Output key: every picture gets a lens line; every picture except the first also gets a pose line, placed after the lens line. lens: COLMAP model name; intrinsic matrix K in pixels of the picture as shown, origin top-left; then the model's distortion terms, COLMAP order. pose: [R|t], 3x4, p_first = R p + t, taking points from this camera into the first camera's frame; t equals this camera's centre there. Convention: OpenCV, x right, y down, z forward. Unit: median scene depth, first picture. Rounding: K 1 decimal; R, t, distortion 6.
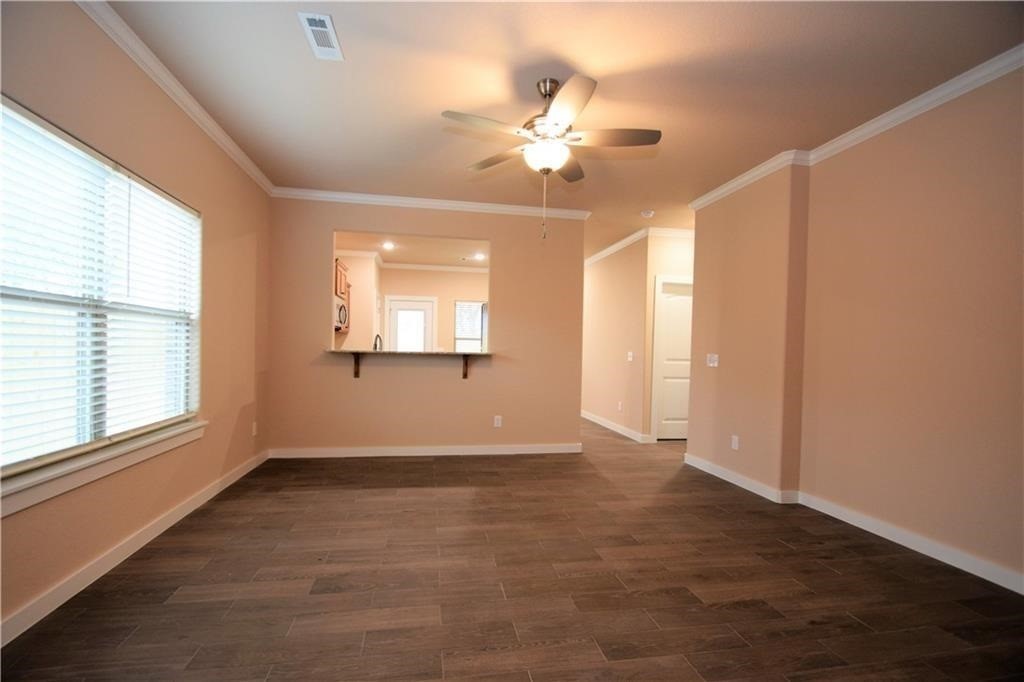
lens RADIAL K [[450.1, 0, 502.2], [0, 450.1, 356.9], [0, 0, 1]] dist [0.010805, -0.017064]
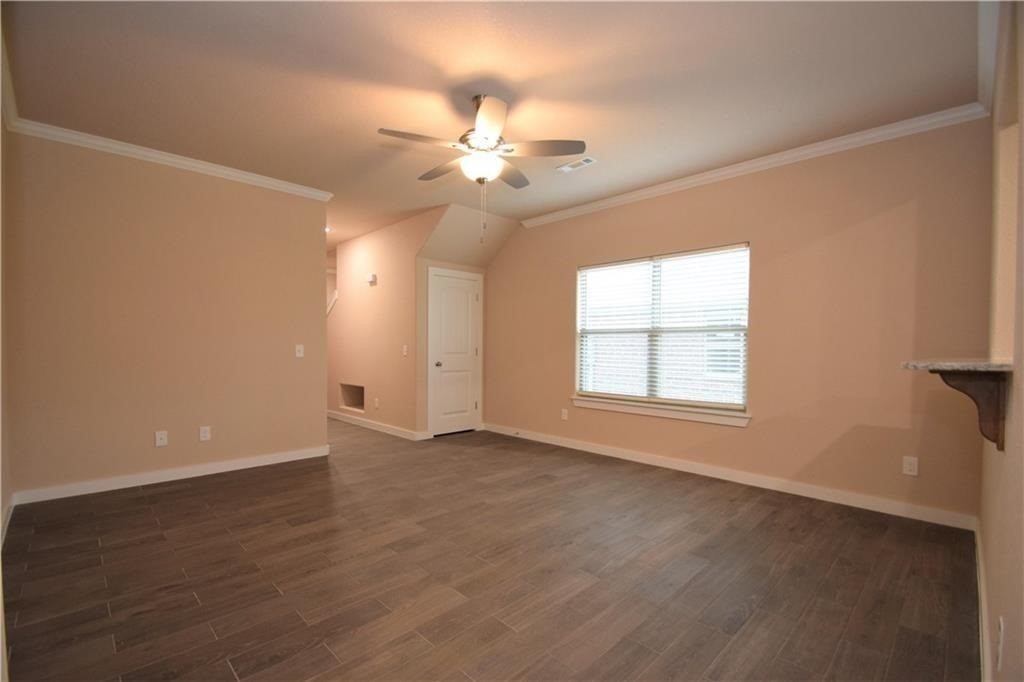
lens RADIAL K [[450.1, 0, 502.2], [0, 450.1, 356.9], [0, 0, 1]] dist [0.010805, -0.017064]
pose [[-0.824714, -0.014982, -0.565351, 0.553990], [-0.036964, 0.998940, 0.027449, -0.019188], [0.564340, 0.043535, -0.824393, 1.623822]]
